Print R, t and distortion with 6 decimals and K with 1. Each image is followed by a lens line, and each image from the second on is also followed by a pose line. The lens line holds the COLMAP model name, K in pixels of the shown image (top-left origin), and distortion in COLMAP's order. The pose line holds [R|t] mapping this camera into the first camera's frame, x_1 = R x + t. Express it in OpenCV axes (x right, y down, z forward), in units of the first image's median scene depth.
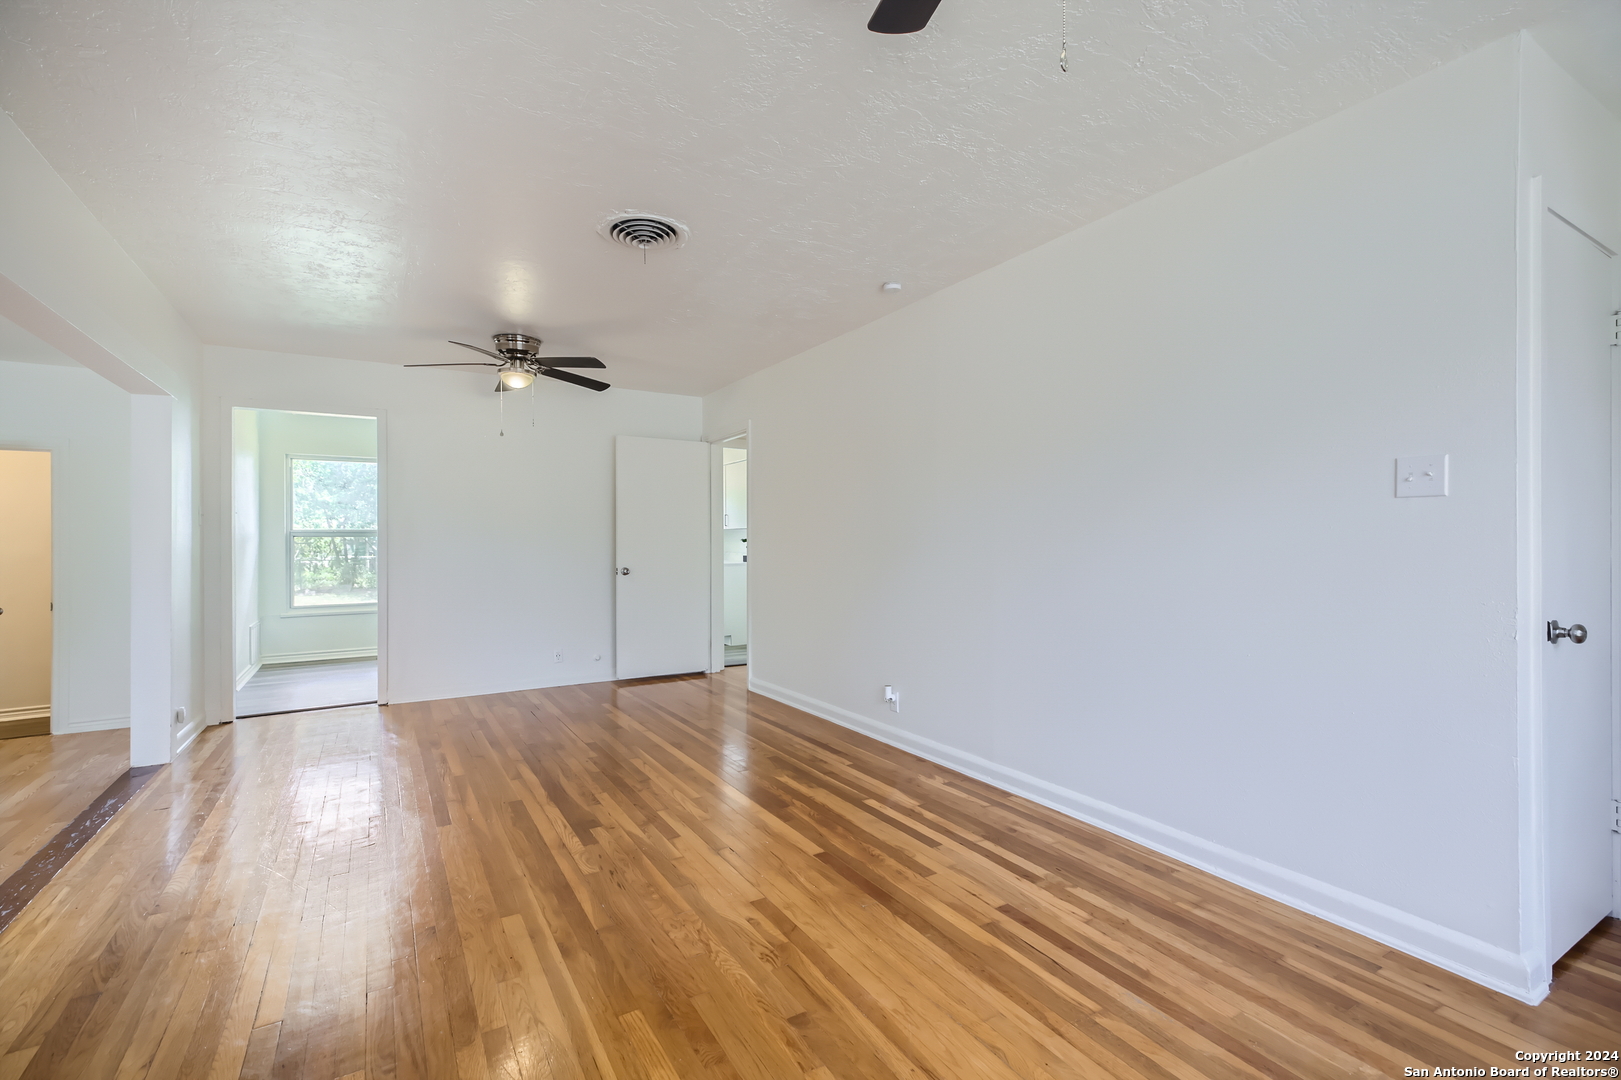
lens RADIAL K [[732.2, 0, 808.1], [0, 732.2, 532.8], [0, 0, 1]] dist [0.016574, -0.000424]
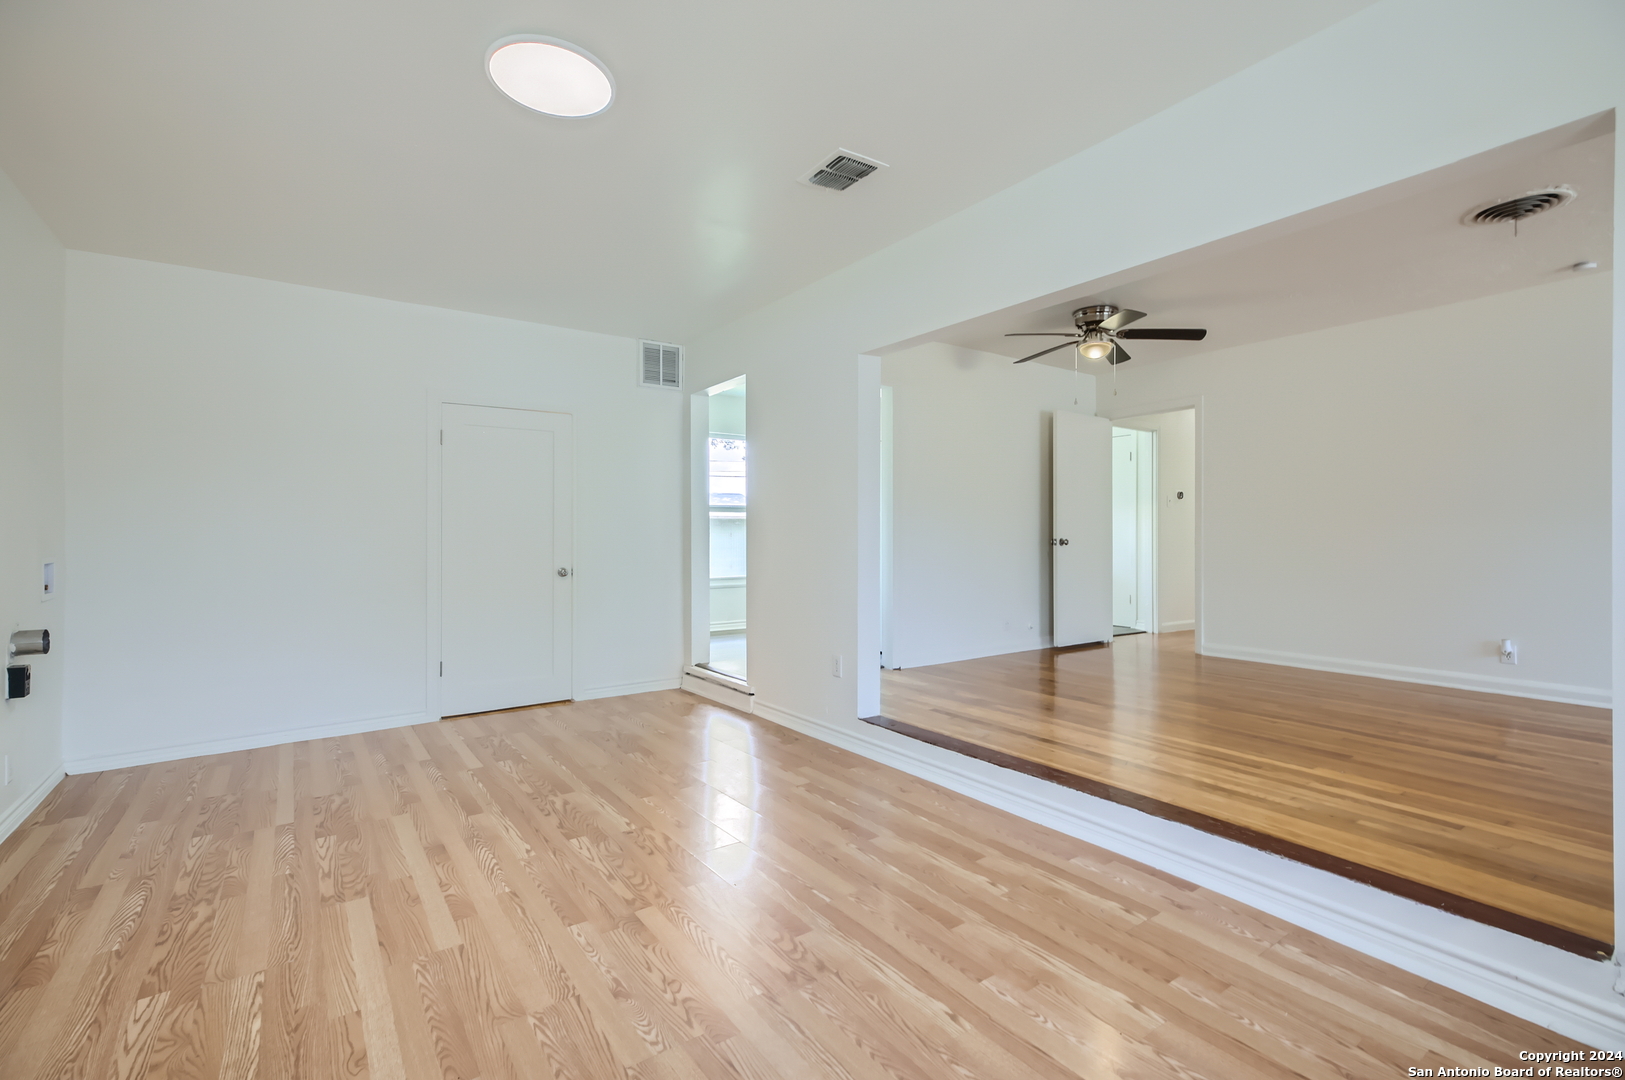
lens RADIAL K [[734.1, 0, 810.1], [0, 734.1, 532.8], [0, 0, 1]] dist [0.016574, -0.000424]
pose [[0.996529, 0.004631, 0.083115, -1.282196], [-0.004987, 0.999979, 0.004083, 0.068590], [-0.083095, -0.004483, 0.996532, -0.002874]]
